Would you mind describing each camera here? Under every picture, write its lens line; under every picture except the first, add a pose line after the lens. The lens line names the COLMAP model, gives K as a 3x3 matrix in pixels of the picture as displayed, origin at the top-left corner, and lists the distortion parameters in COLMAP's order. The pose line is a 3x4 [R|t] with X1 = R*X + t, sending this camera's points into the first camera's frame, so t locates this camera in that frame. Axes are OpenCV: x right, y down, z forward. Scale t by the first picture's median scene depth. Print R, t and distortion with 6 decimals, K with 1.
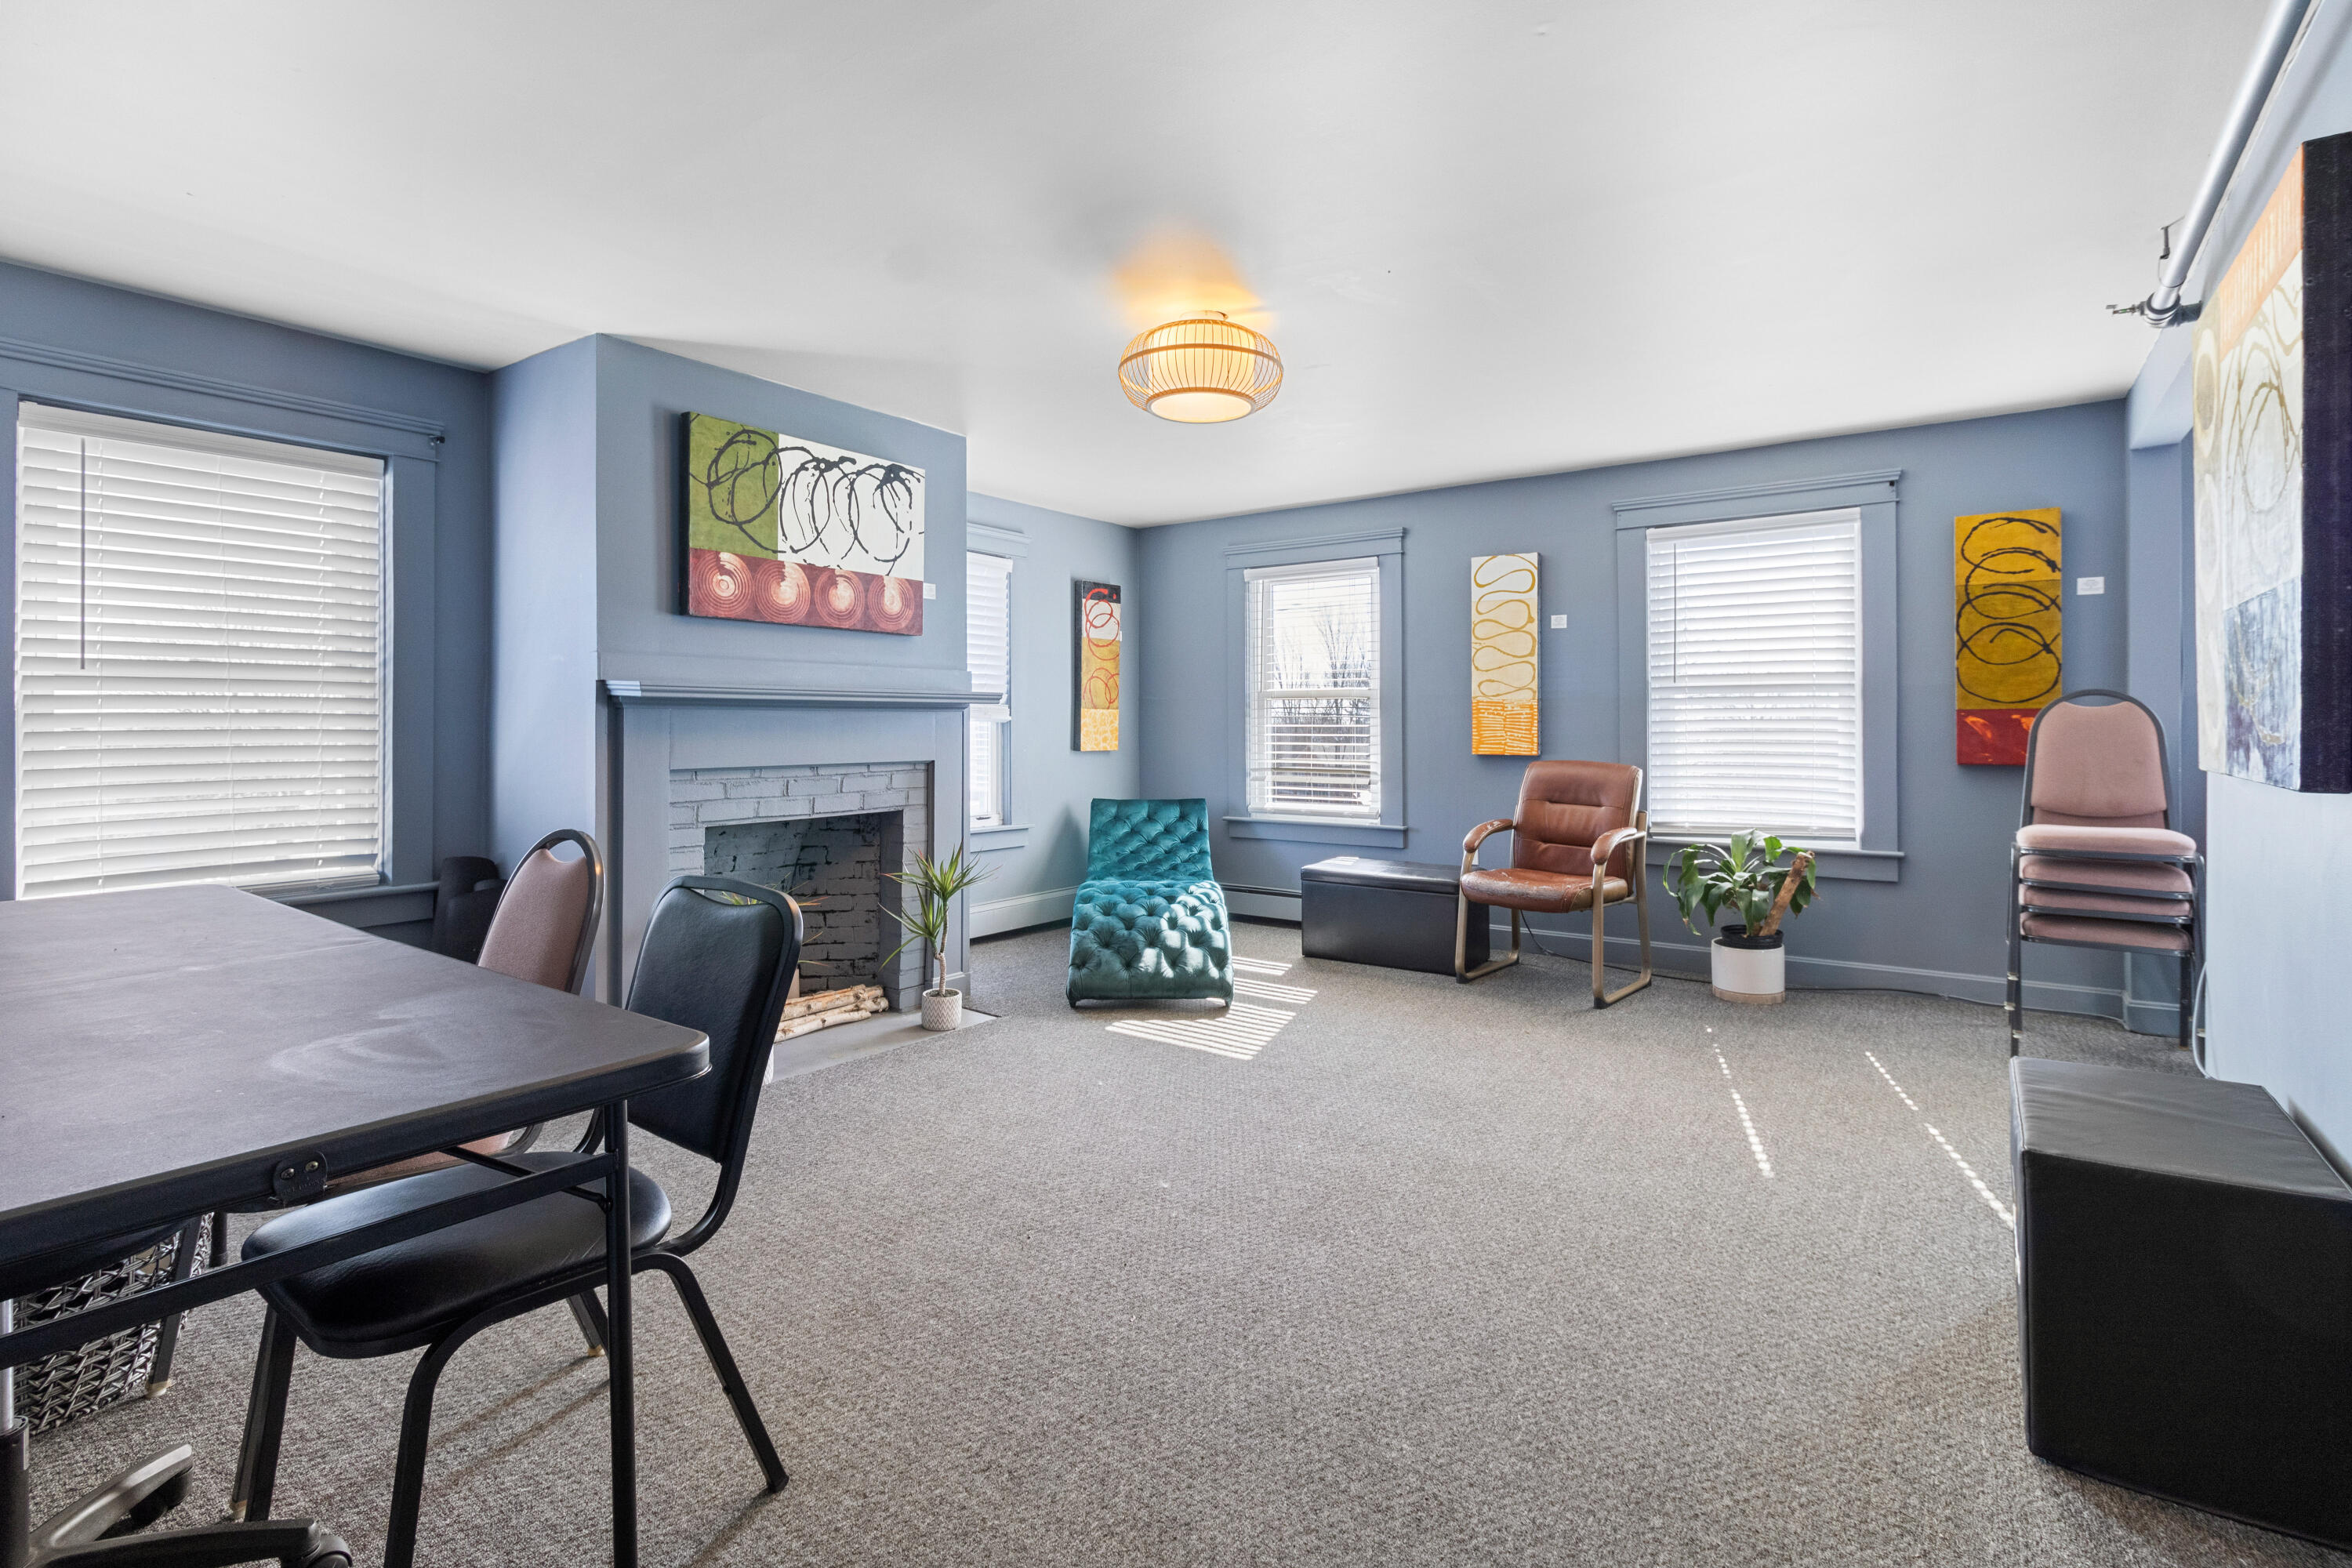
lens RADIAL K [[1120.8, 0, 1178.3], [0, 1120.8, 713.3], [0, 0, 1]] dist [0.001216, -0.000168]
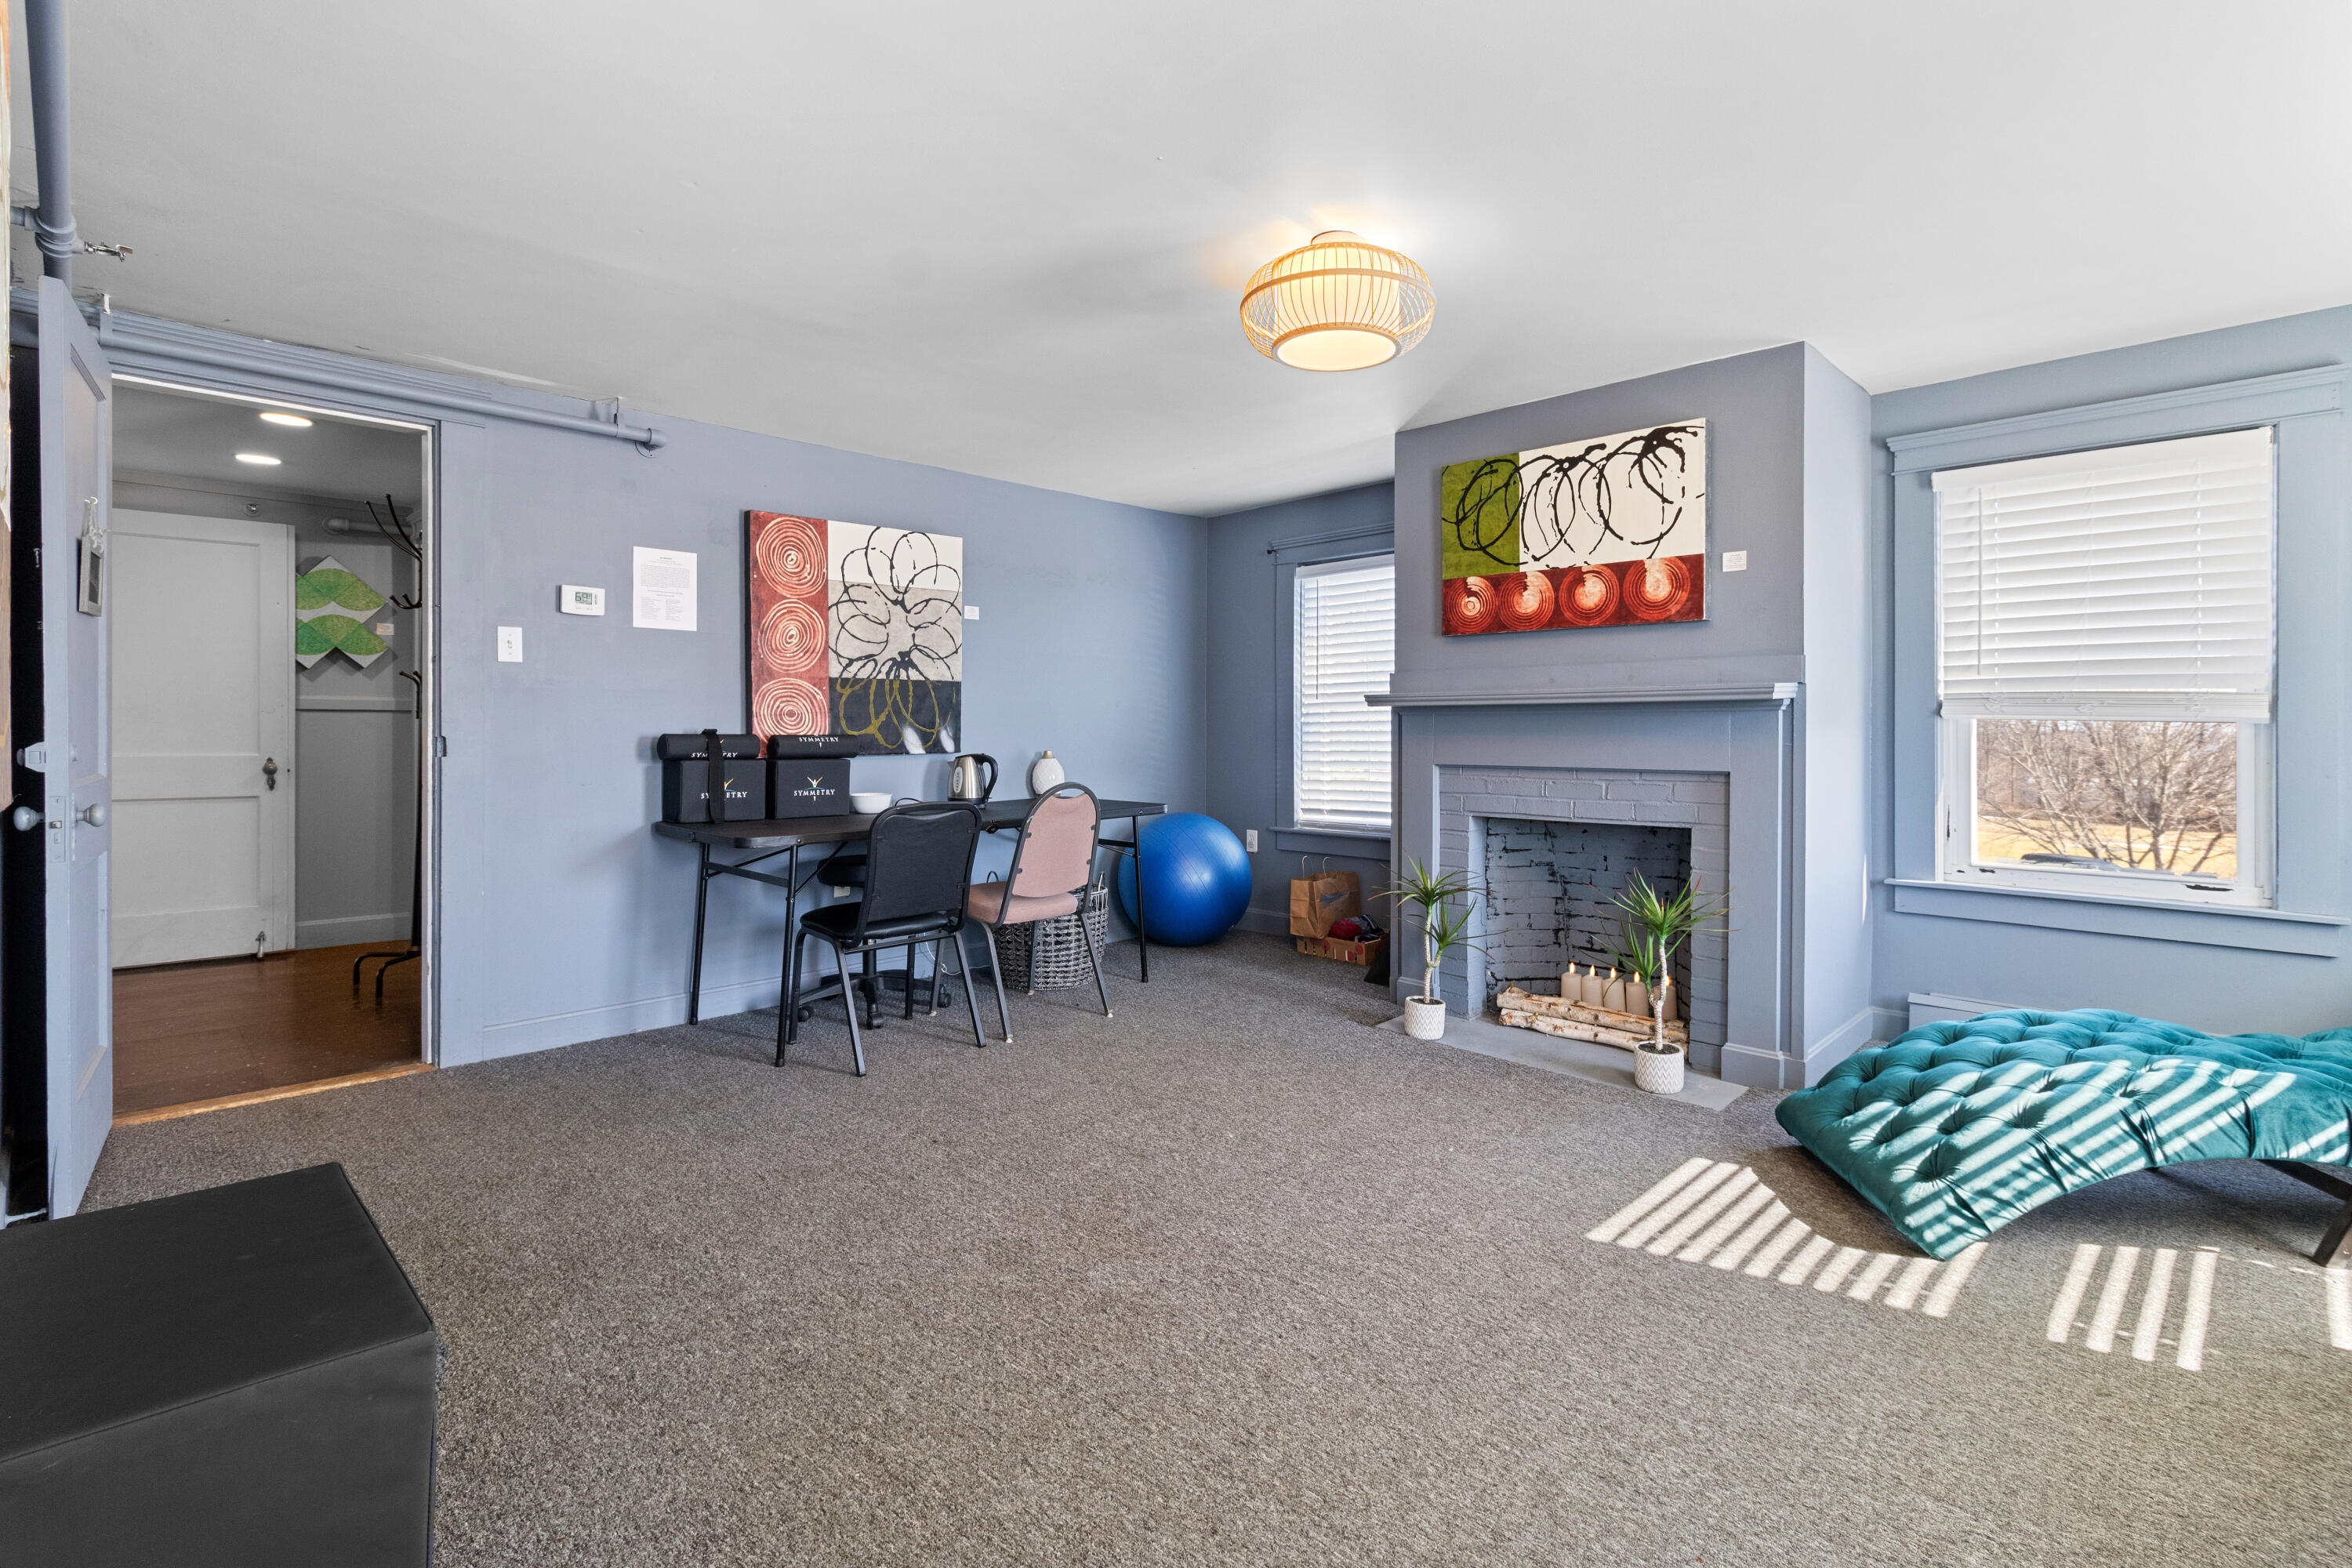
lens RADIAL K [[1095.9, 0, 1202.7], [0, 1095.9, 731.6], [0, 0, 1]] dist [0.001062, -0.000116]
pose [[-0.149560, 0.000960, -0.988752, 0.642884], [0.008860, 0.999961, -0.000369, 0.010538], [0.988713, -0.008815, -0.149563, 0.775484]]
